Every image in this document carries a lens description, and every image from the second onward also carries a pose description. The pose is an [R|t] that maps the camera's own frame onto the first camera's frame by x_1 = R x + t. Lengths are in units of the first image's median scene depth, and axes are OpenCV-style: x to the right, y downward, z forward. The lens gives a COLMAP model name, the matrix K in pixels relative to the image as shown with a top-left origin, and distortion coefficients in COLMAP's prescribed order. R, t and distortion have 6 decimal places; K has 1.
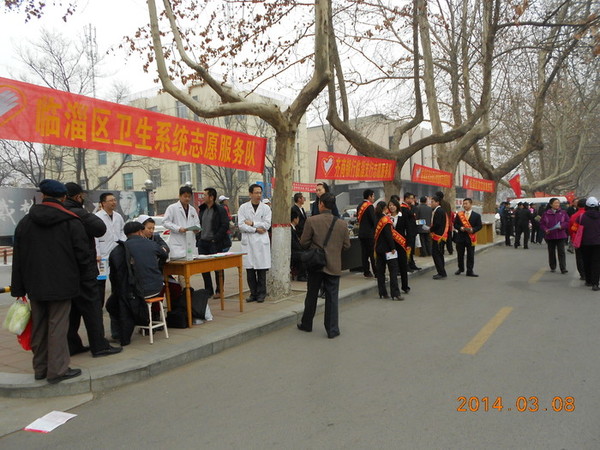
lens RADIAL K [[447.4, 0, 299.2], [0, 447.4, 225.5], [0, 0, 1]] dist [0.009586, 0.000128]
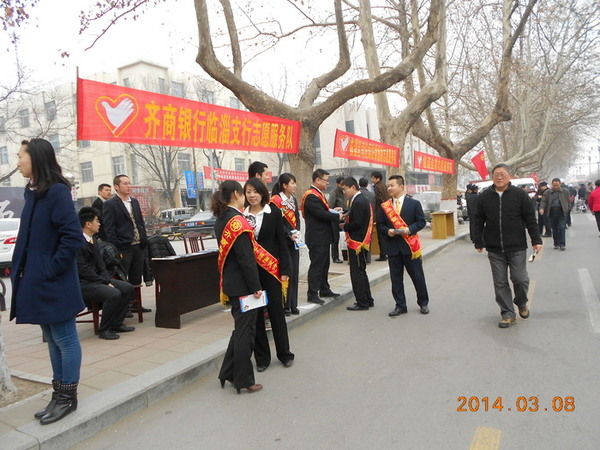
lens RADIAL K [[447.4, 0, 299.2], [0, 447.4, 225.5], [0, 0, 1]] dist [0.009586, 0.000128]
pose [[0.996828, -0.035938, 0.071011, 0.105540], [0.034583, 0.999197, 0.020222, -0.006951], [-0.071681, -0.017702, 0.997271, 0.235371]]
